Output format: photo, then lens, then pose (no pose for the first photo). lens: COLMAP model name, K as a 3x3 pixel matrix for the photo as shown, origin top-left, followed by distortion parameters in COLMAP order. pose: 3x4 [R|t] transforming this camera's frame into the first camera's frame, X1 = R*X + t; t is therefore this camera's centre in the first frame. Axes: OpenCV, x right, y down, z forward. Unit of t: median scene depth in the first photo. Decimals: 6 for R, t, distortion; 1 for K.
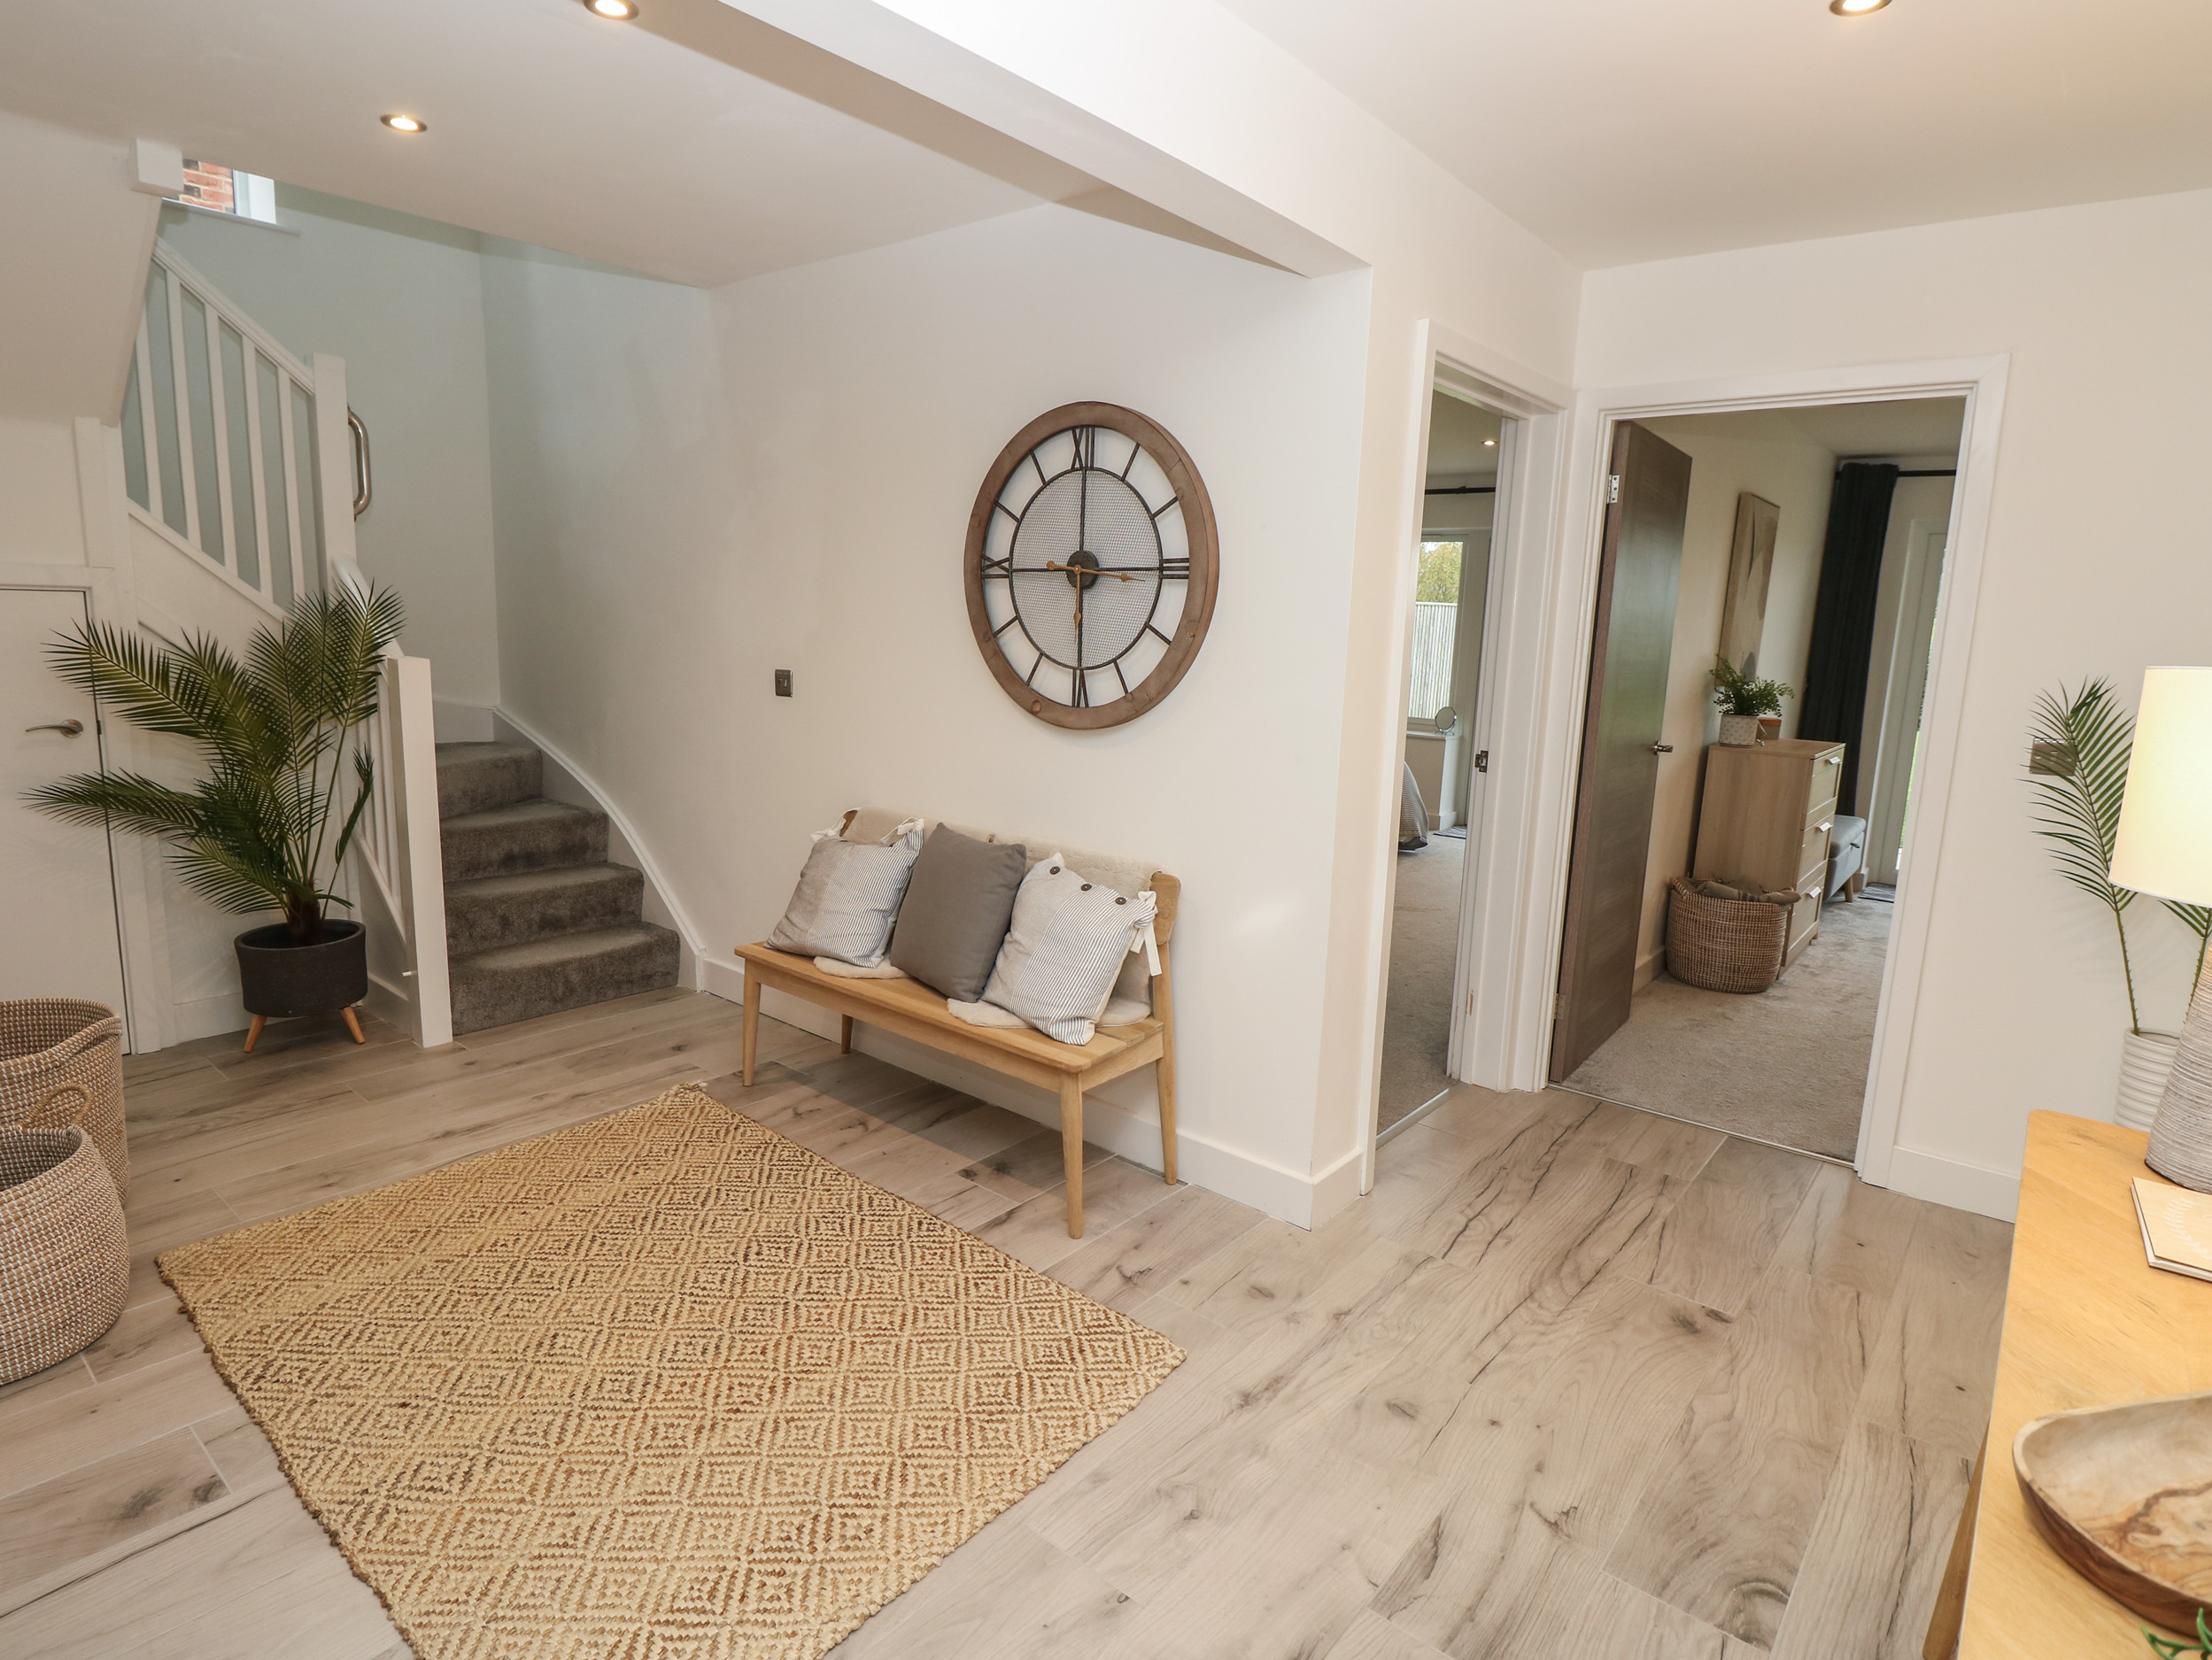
lens RADIAL K [[1191.3, 0, 1099.4], [0, 1191.3, 835.3], [0, 0, 1]] dist [-0.002345, -0.011521]
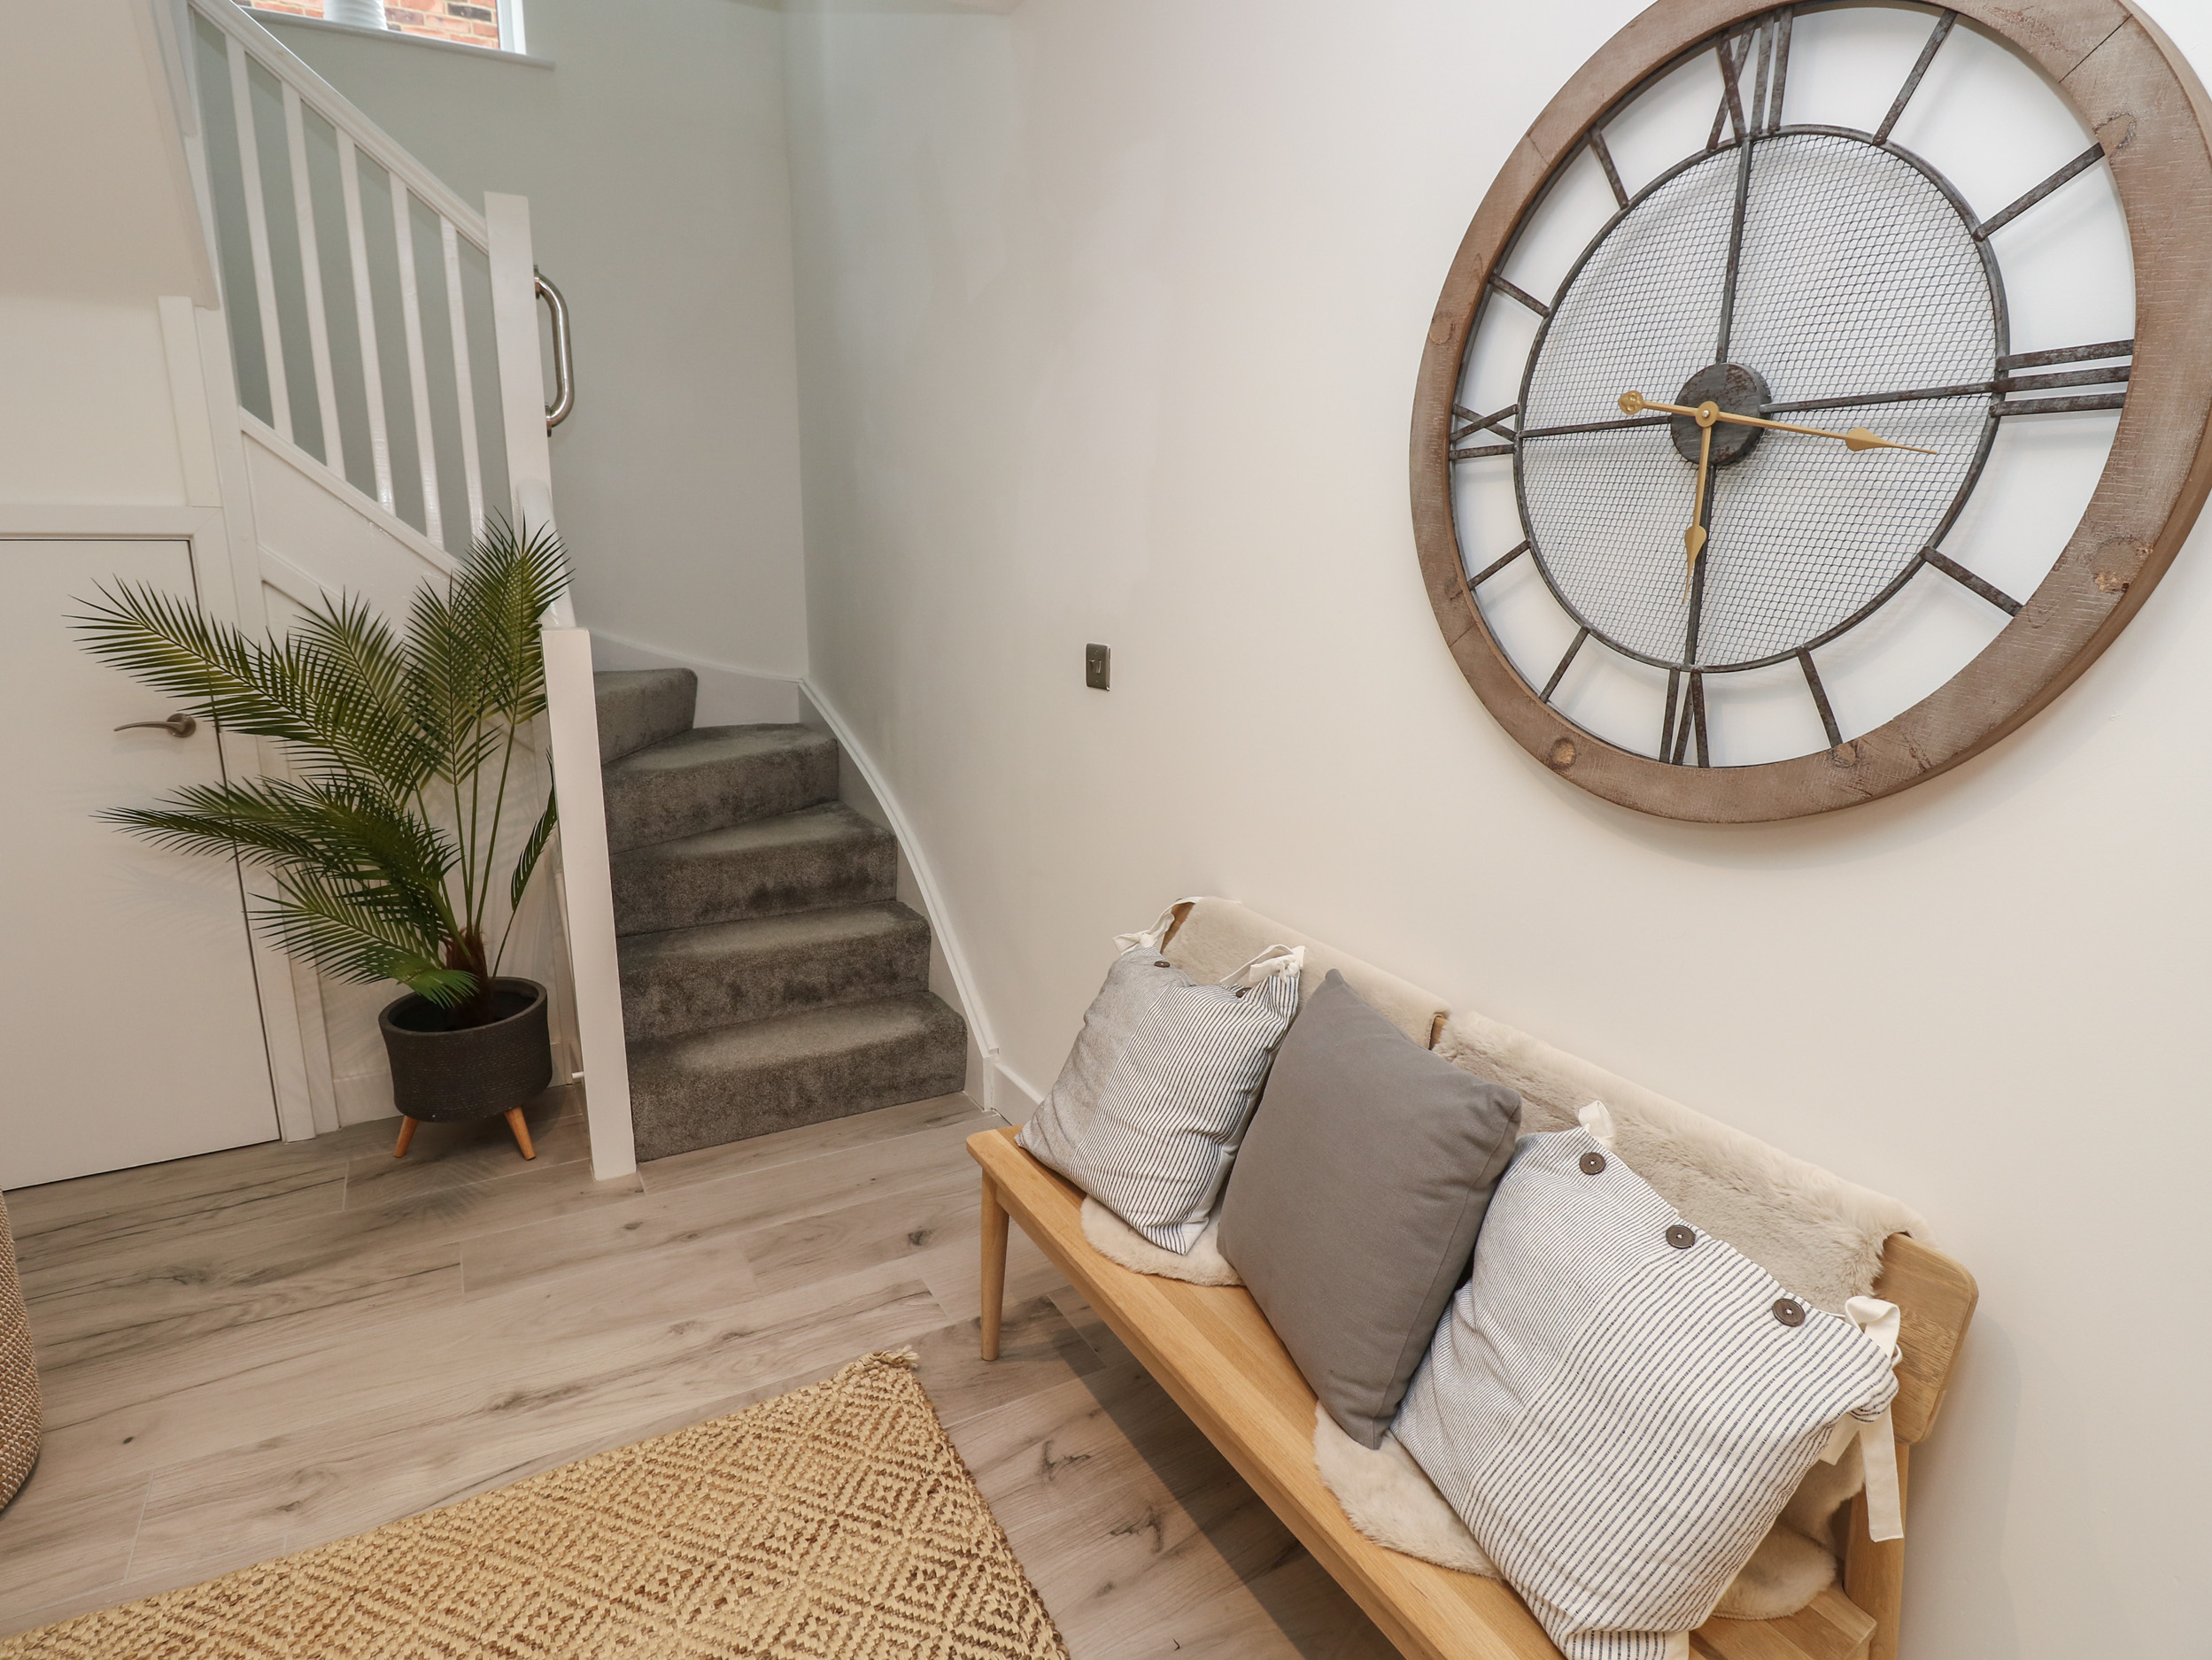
lens RADIAL K [[1191.3, 0, 1110.0], [0, 1191.3, 833.5], [0, 0, 1]] dist [-0.002345, -0.011521]
pose [[0.934888, 0.059845, -0.349863, -0.050434], [-0.043259, 0.997547, 0.055038, -0.089215], [0.352298, -0.036319, 0.935183, 0.503178]]
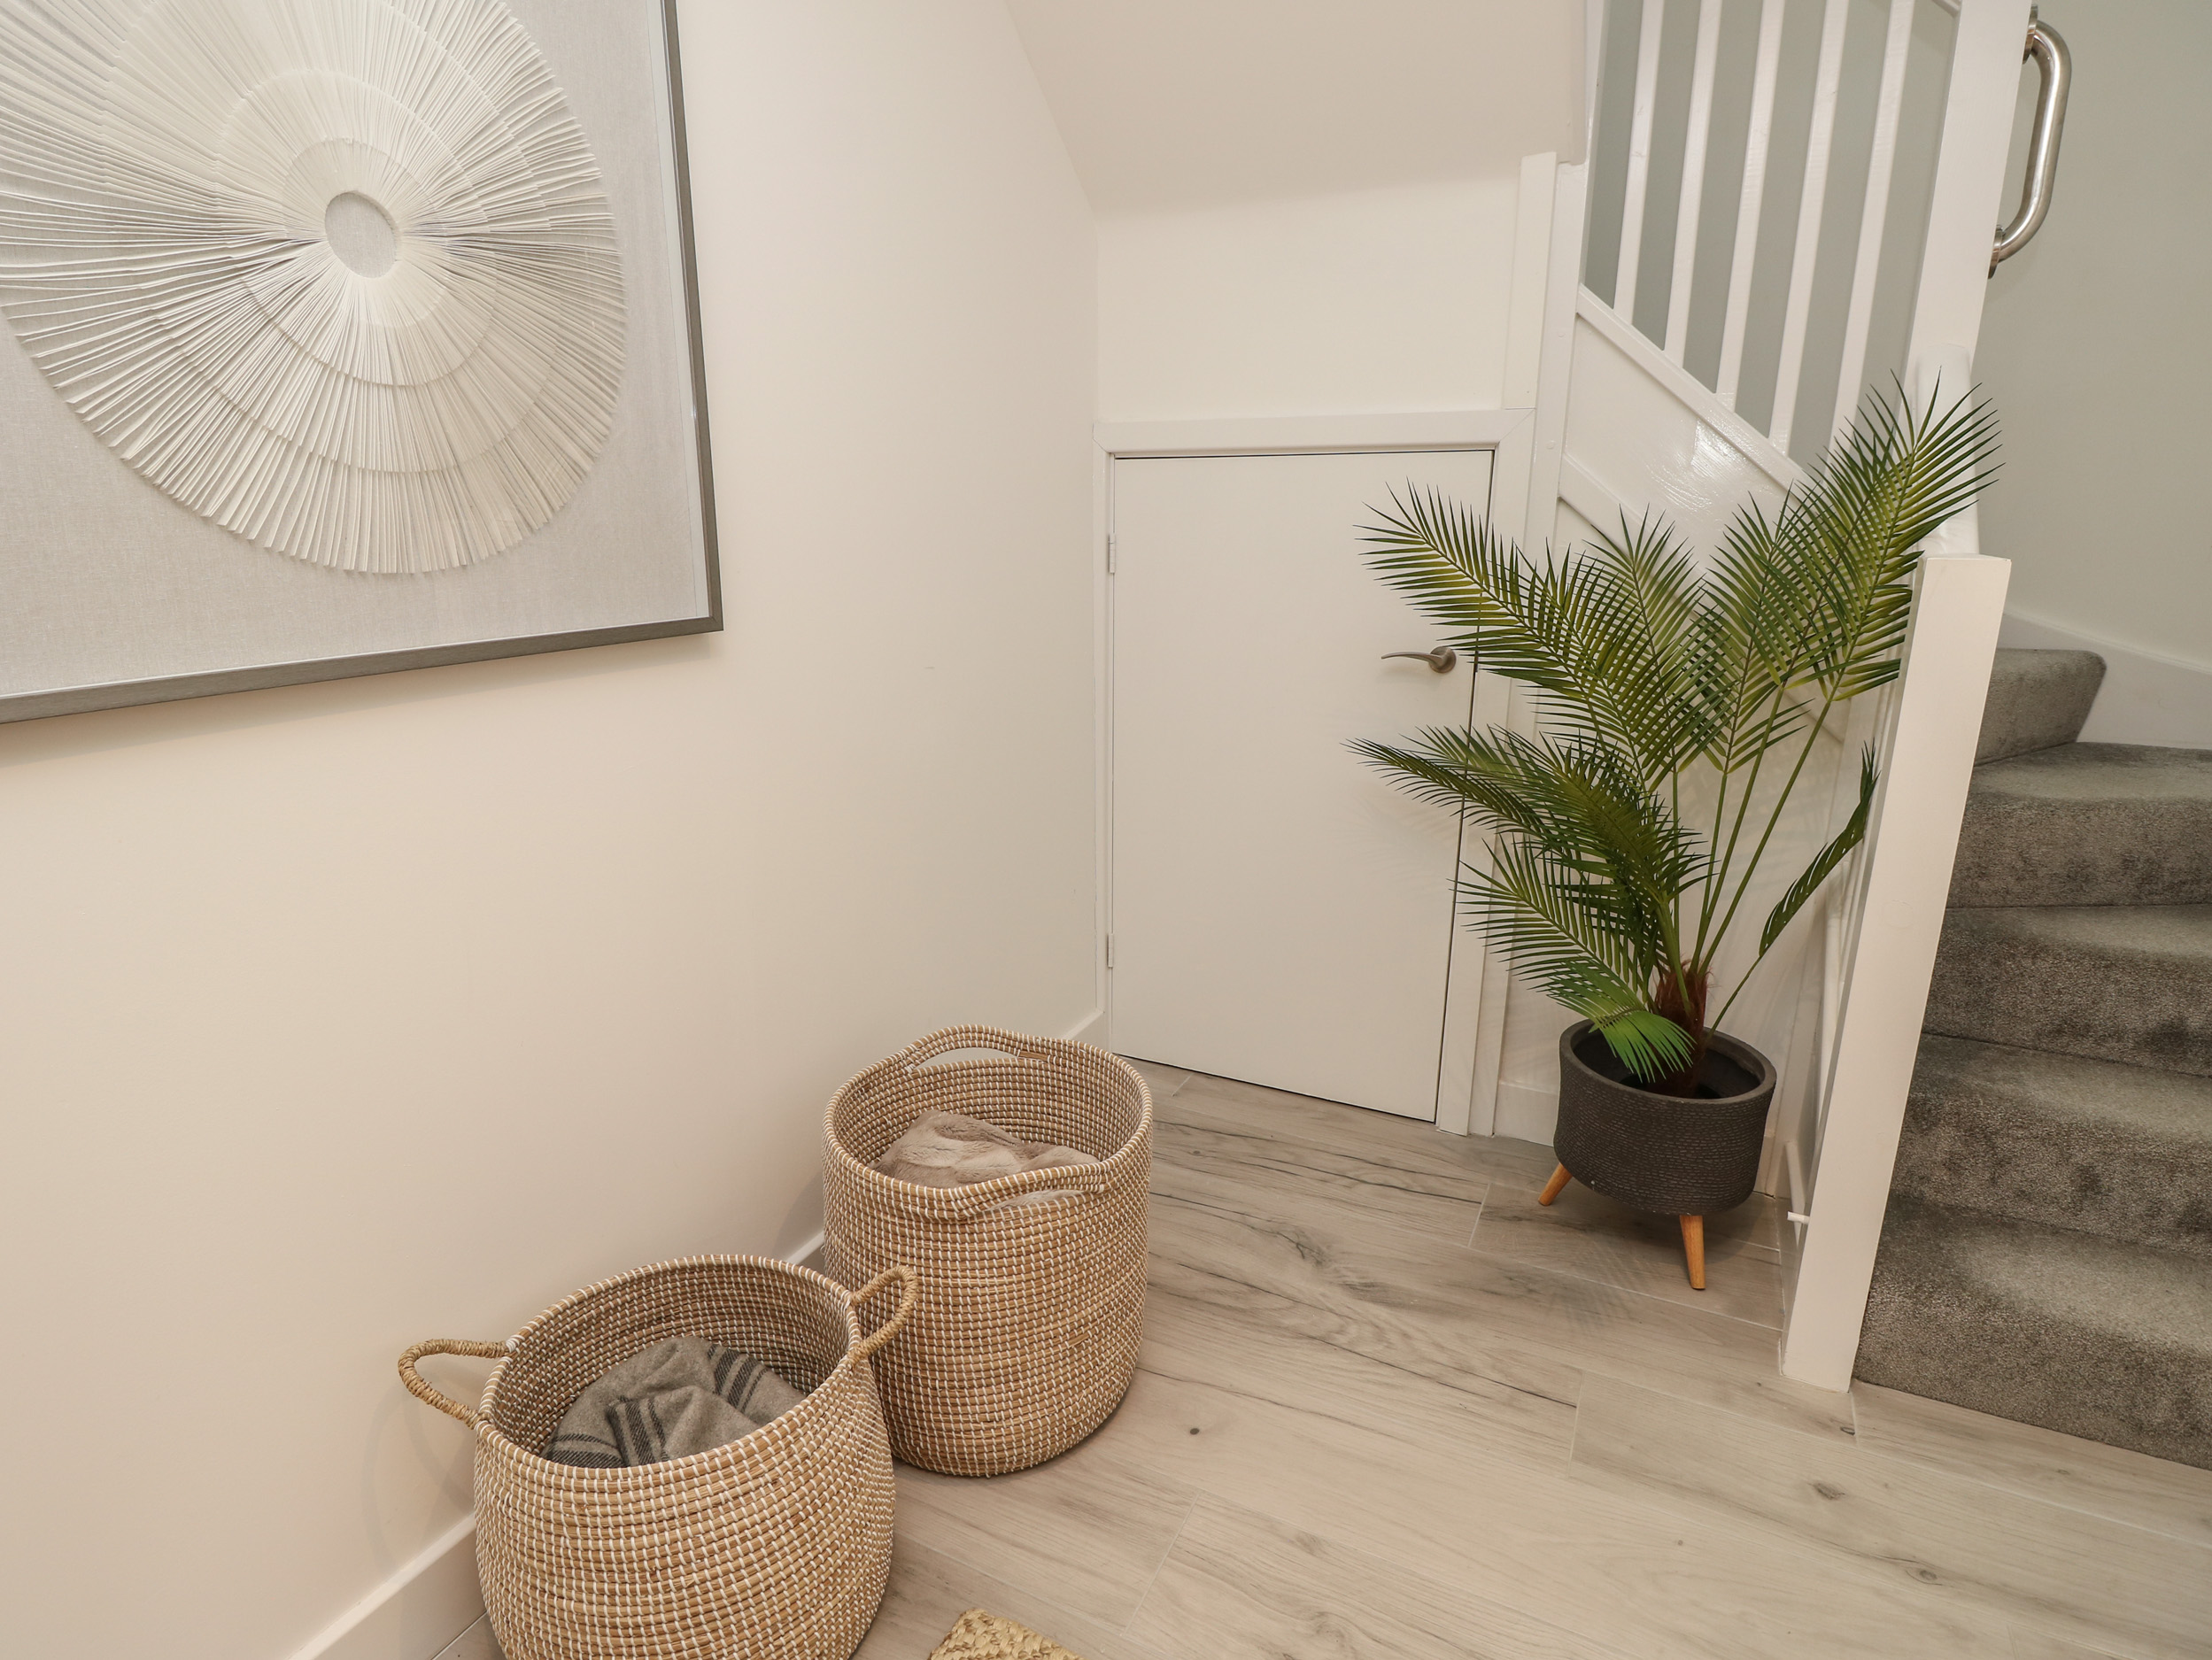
lens RADIAL K [[1191.3, 0, 1089.9], [0, 1191.3, 829.1], [0, 0, 1]] dist [-0.002345, -0.011521]
pose [[0.221840, 0.212713, -0.951599, -0.242775], [-0.167695, 0.969698, 0.177665, -0.083666], [0.960555, 0.120165, 0.250789, 0.646802]]
